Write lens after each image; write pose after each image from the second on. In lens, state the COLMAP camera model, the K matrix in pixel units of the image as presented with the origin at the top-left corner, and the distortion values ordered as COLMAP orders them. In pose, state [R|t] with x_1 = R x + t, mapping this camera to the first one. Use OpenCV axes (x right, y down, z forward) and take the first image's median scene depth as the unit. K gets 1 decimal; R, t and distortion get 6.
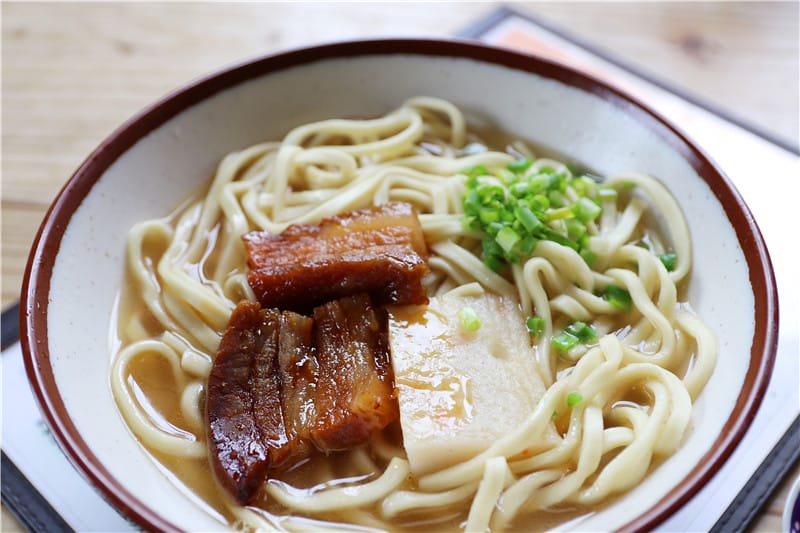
lens RADIAL K [[963.7, 0, 400.0], [0, 963.7, 266.5], [0, 0, 1]] dist [-0.095455, 0.027122]
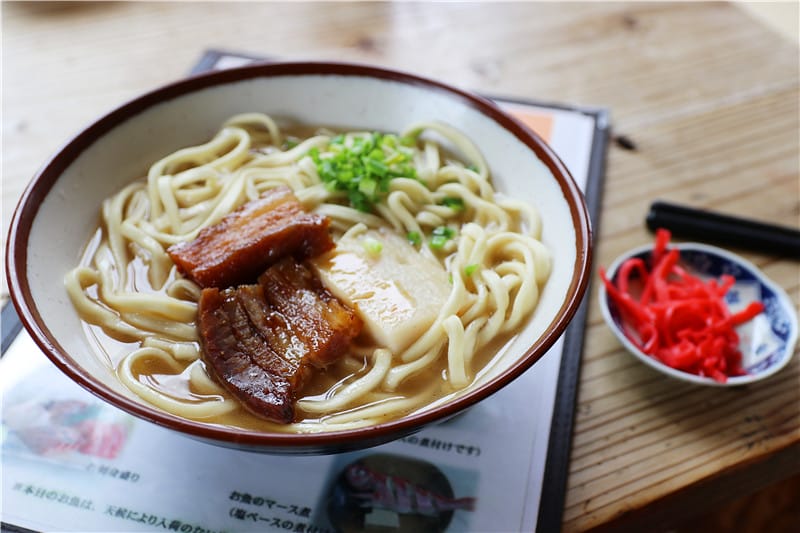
lens RADIAL K [[963.7, 0, 400.0], [0, 963.7, 266.5], [0, 0, 1]] dist [-0.095455, 0.027122]
pose [[0.861373, -0.312035, 0.400837, -0.423857], [0.339625, 0.940558, 0.002351, 0.088574], [-0.377744, 0.134109, 0.916146, -0.218168]]
